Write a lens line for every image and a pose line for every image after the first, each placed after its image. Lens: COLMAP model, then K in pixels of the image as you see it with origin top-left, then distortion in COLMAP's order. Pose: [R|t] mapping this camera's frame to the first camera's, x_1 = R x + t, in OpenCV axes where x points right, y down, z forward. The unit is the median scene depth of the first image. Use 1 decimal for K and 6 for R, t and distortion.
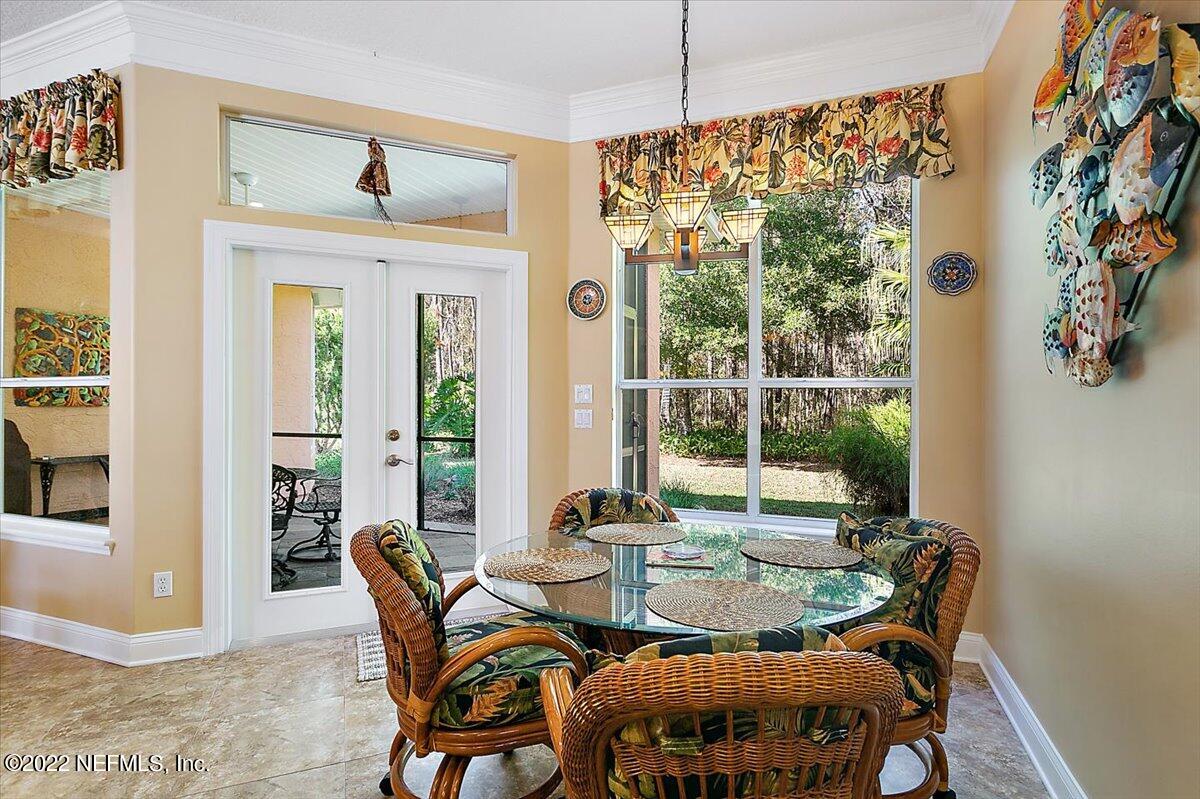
lens RADIAL K [[601.7, 0, 595.3], [0, 601.7, 402.9], [0, 0, 1]] dist [-0.002071, 0.001383]
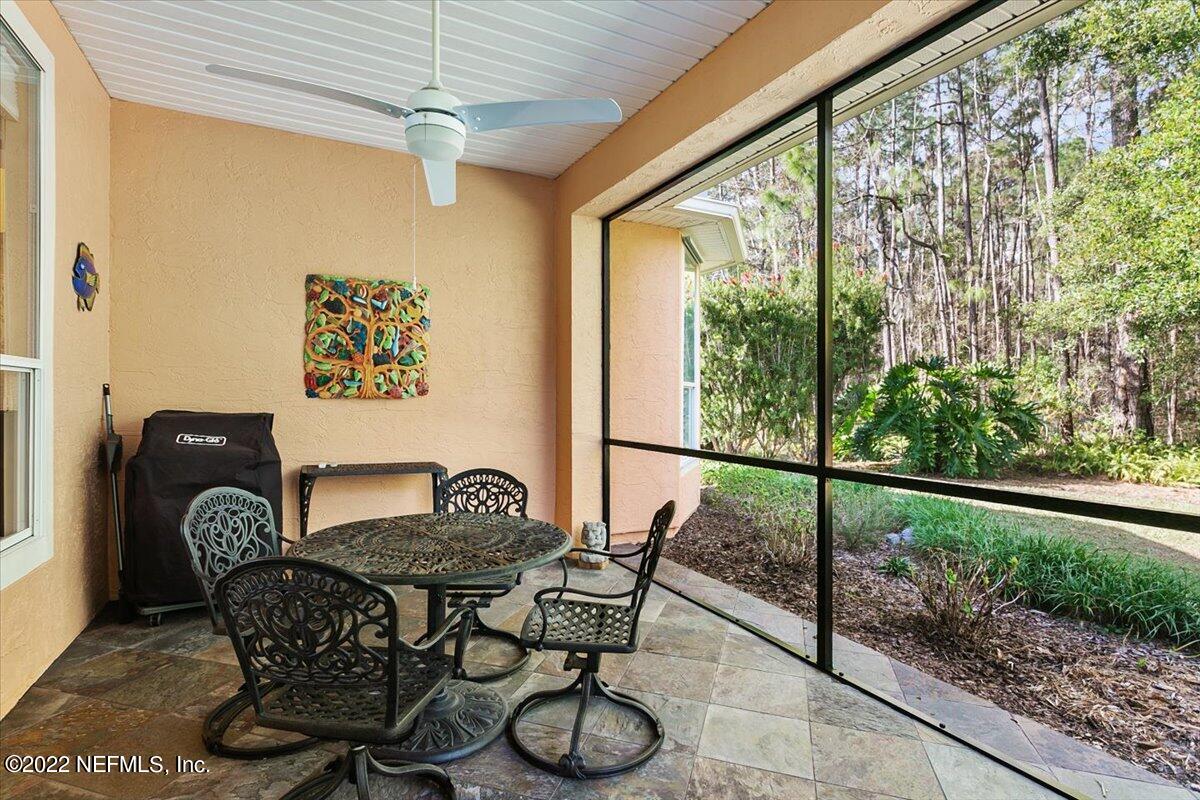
lens RADIAL K [[601.7, 0, 590.2], [0, 601.7, 402.9], [0, 0, 1]] dist [-0.002071, 0.001383]
pose [[0.752932, 0.009838, -0.658025, -0.137189], [-0.005026, 0.999945, 0.009199, 0.002885], [0.658079, -0.003619, 0.752940, 0.588984]]
